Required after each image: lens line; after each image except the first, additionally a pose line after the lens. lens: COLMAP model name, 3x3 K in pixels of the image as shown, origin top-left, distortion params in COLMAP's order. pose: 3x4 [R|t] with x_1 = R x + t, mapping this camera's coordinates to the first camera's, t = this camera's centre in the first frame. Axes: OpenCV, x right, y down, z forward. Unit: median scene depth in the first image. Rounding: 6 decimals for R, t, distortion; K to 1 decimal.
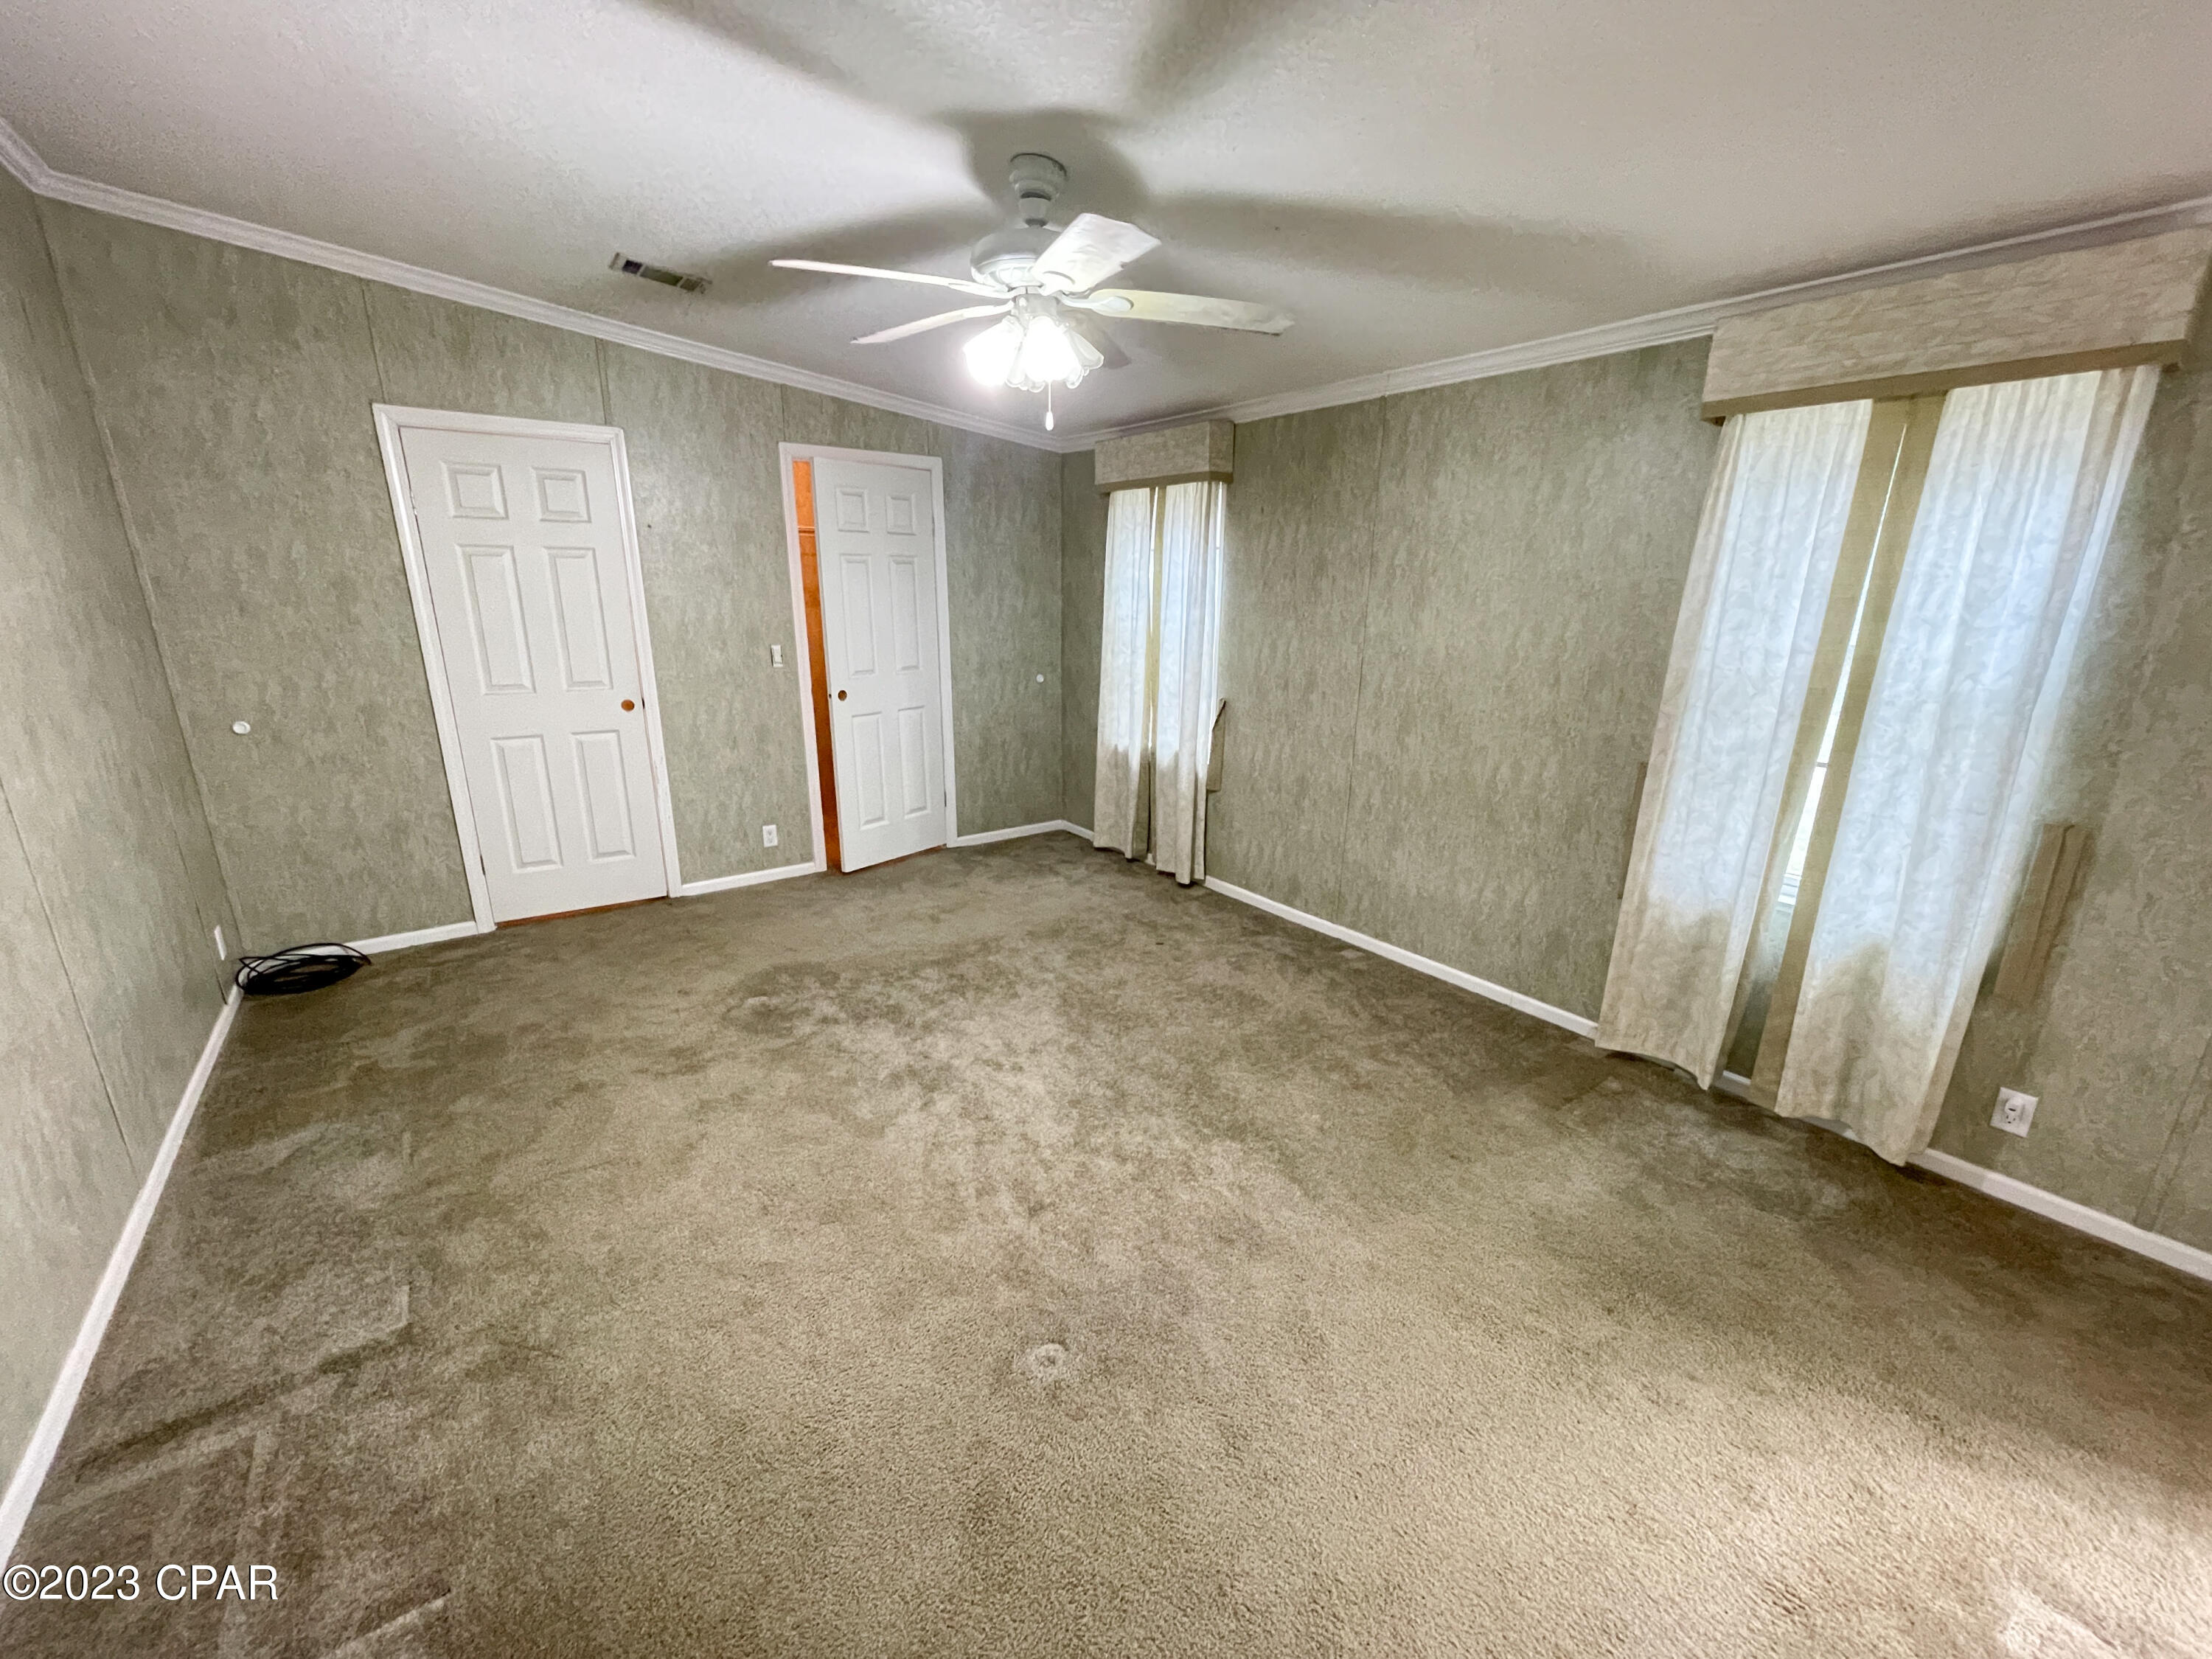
lens RADIAL K [[897.5, 0, 1093.1], [0, 897.5, 840.2], [0, 0, 1]] dist [-0.003830, 0.000255]
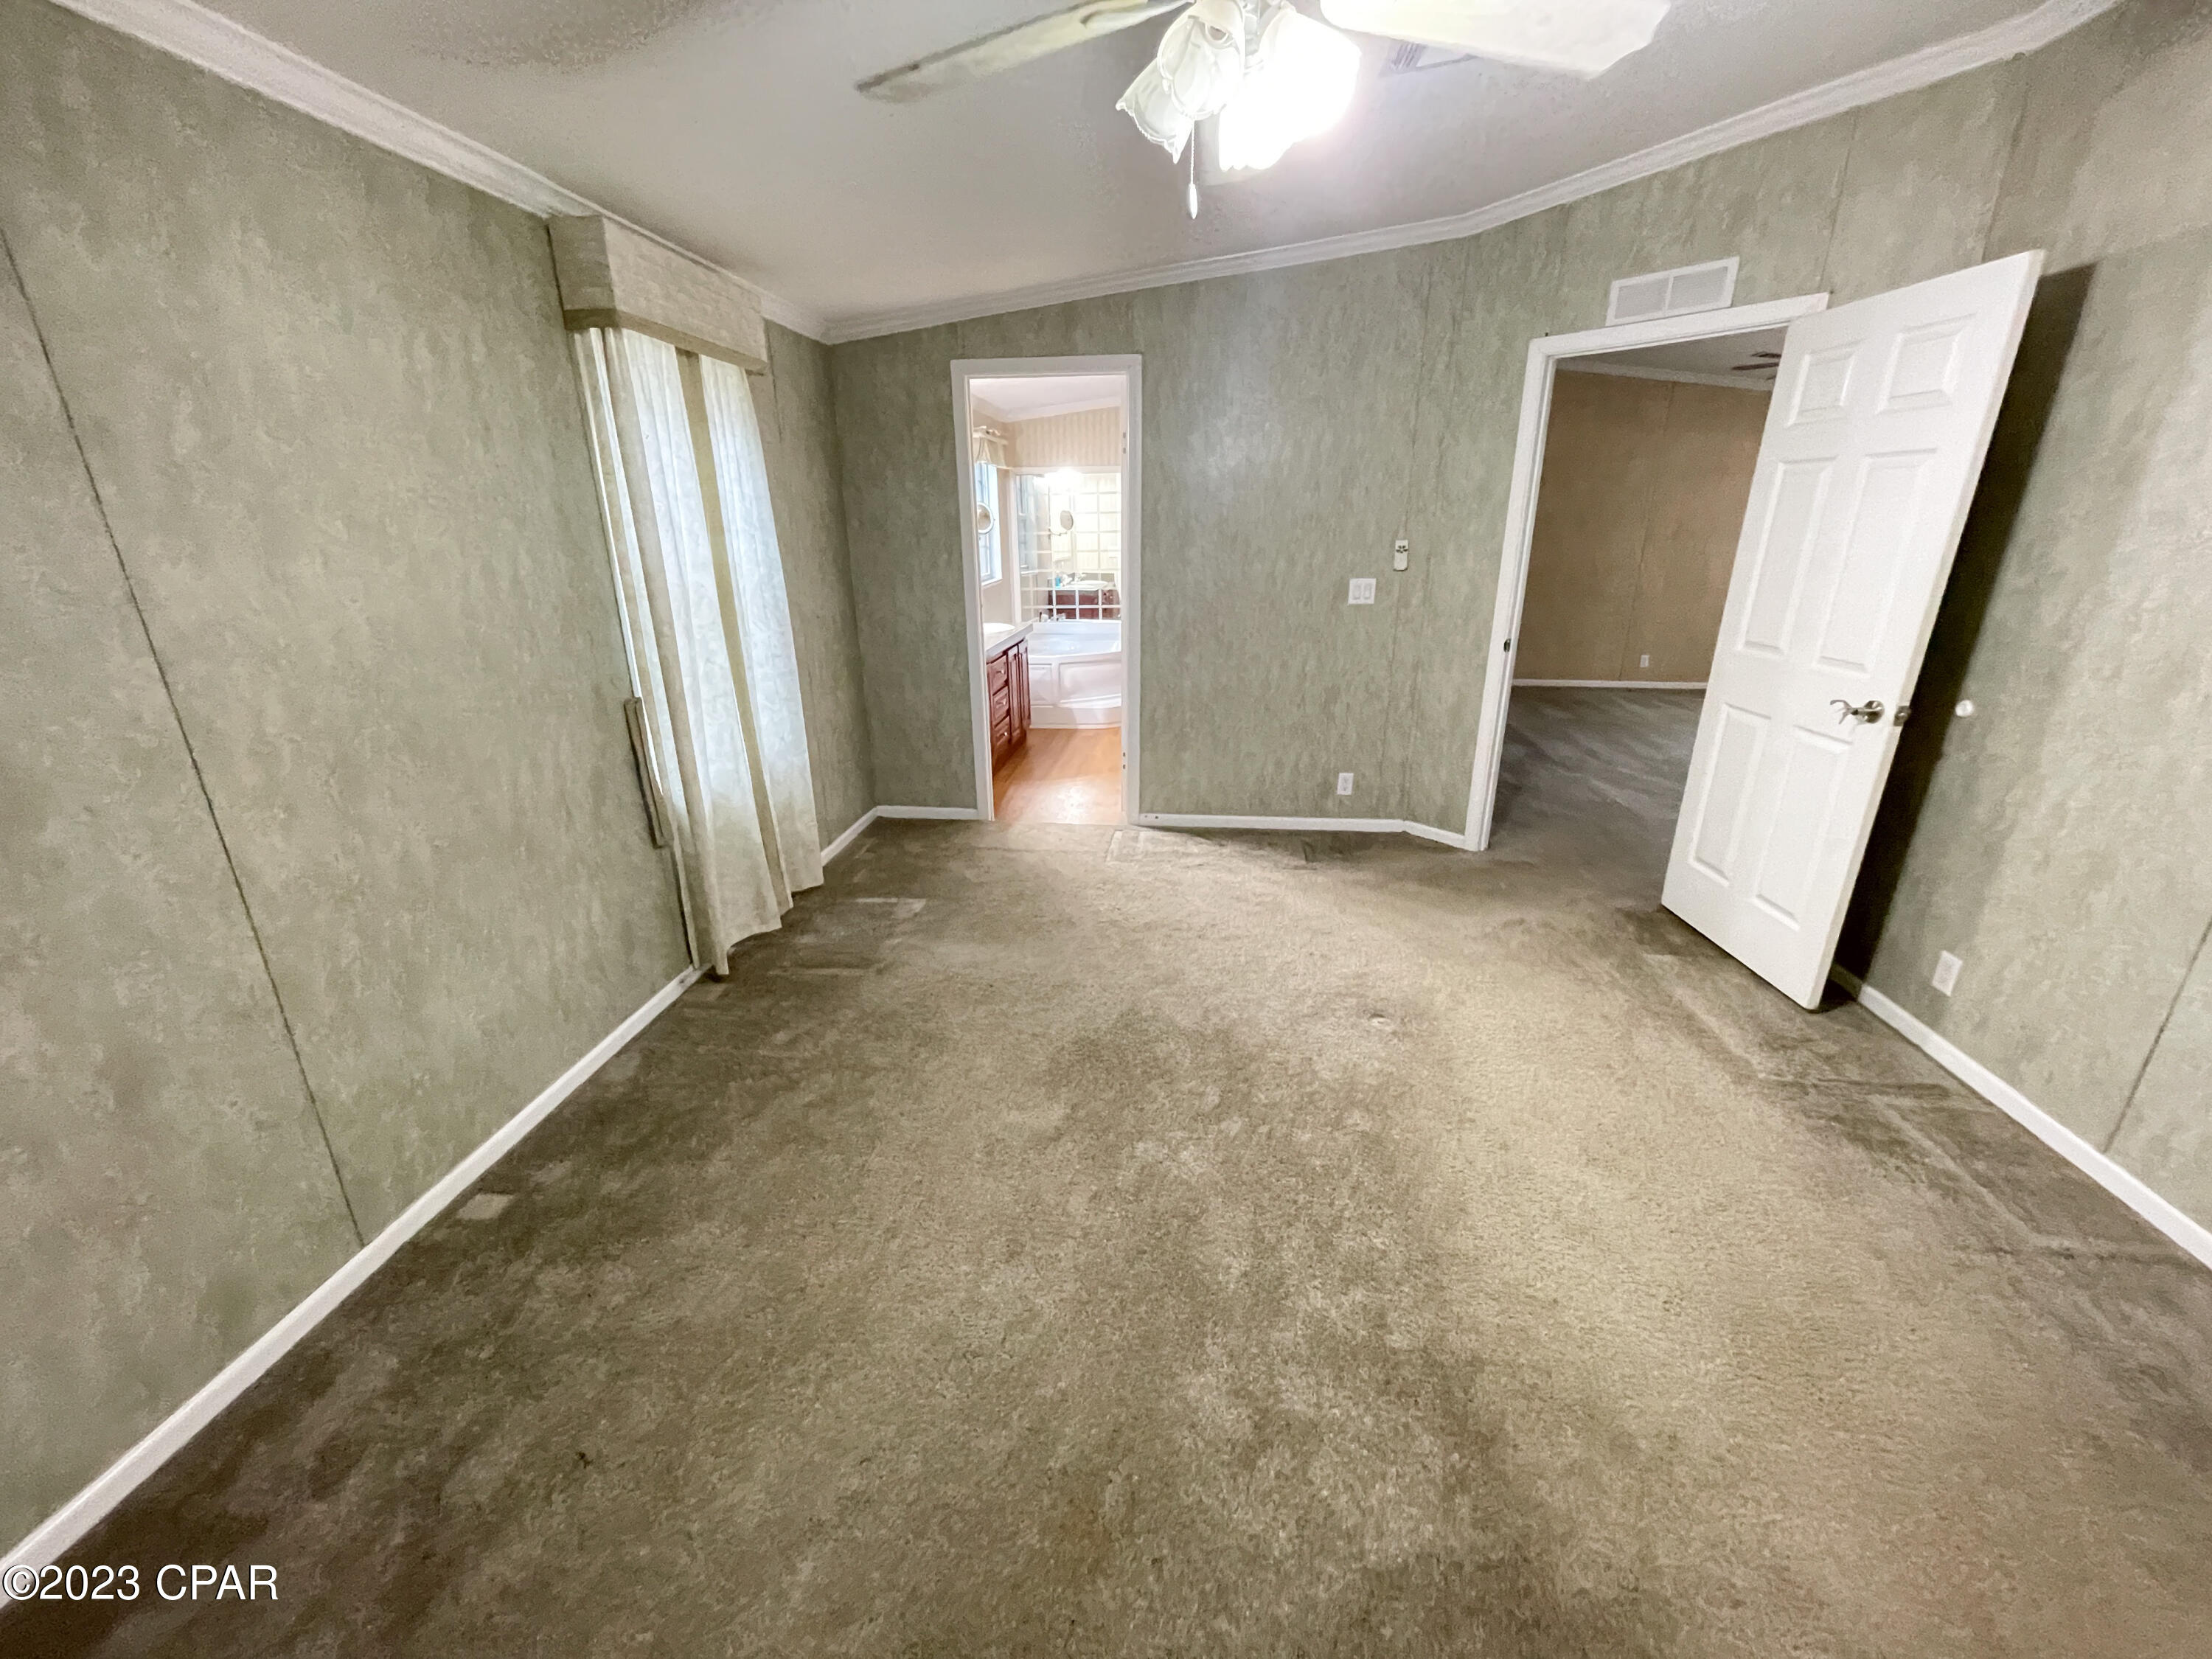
lens RADIAL K [[897.5, 0, 1093.1], [0, 897.5, 840.2], [0, 0, 1]] dist [-0.003830, 0.000255]
pose [[-0.731834, -0.228851, 0.641908, -0.249195], [0.193545, 0.833345, 0.517761, -0.239508], [-0.653421, 0.503153, -0.565578, 0.864736]]
